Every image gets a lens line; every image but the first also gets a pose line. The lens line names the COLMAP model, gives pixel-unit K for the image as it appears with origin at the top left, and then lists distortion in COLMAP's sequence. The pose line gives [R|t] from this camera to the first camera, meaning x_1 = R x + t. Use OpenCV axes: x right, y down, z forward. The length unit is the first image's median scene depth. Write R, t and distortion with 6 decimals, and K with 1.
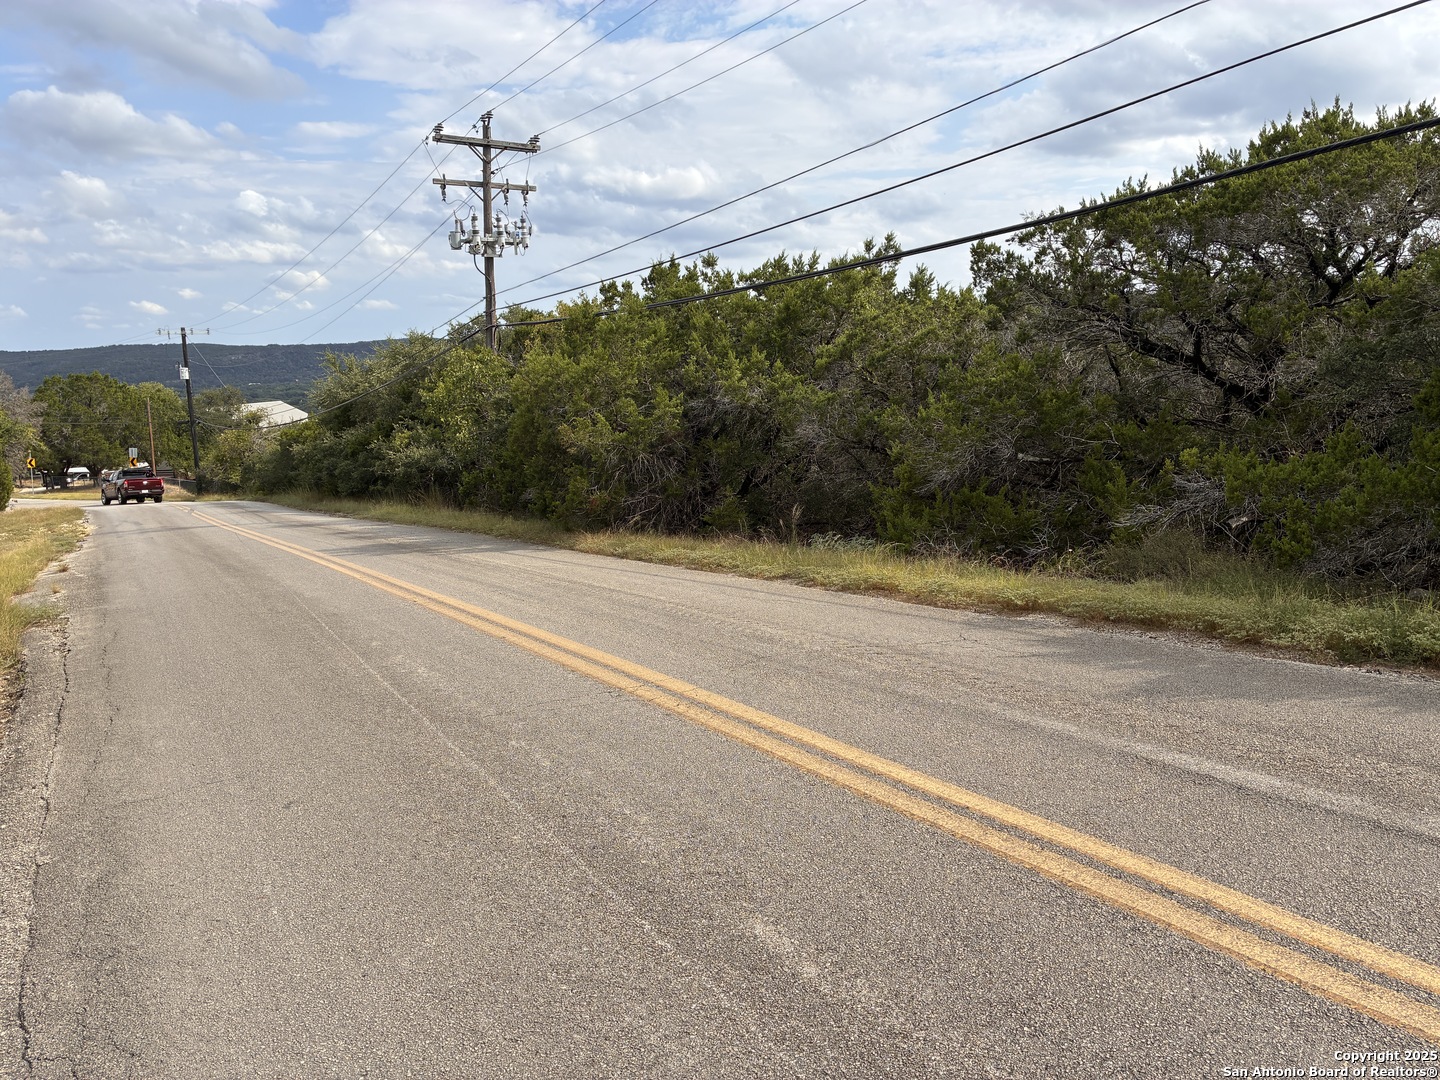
lens RADIAL K [[1083.5, 0, 720.0], [0, 1083.5, 540.0], [0, 0, 1]] dist [0.004408, -0.000235]
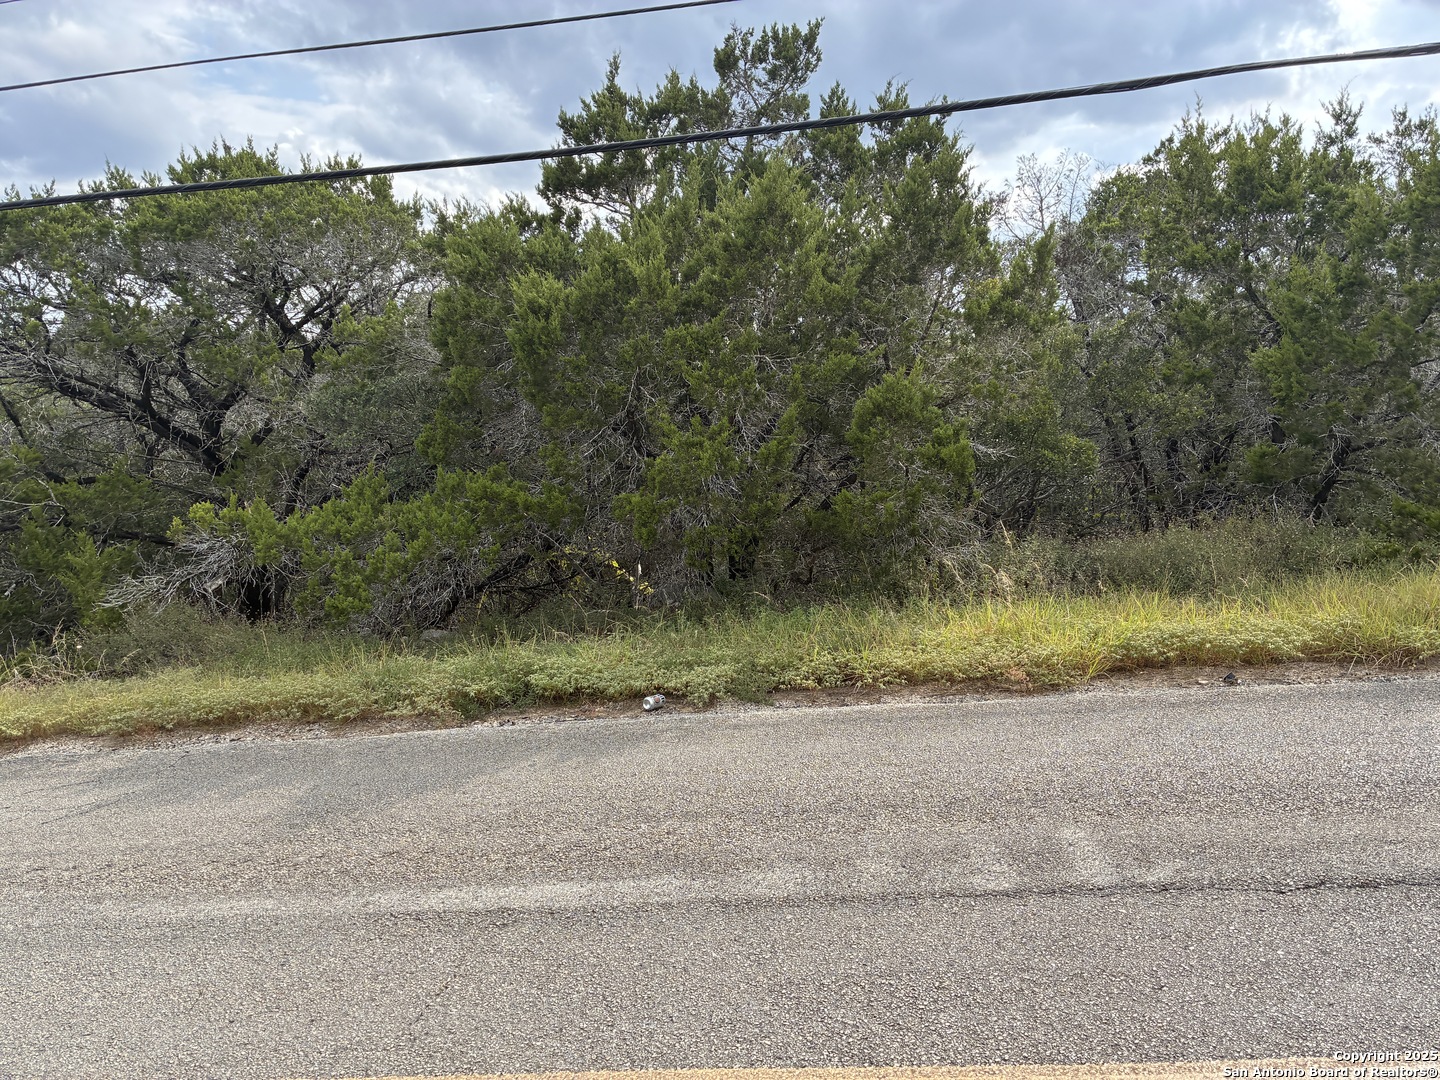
lens RADIAL K [[1083.5, 0, 720.0], [0, 1083.5, 540.0], [0, 0, 1]] dist [0.004408, -0.000235]
pose [[0.557384, -0.081105, 0.826284, -0.042053], [0.127169, 0.991814, 0.011569, -0.017125], [-0.820458, 0.098630, 0.563135, 0.231892]]
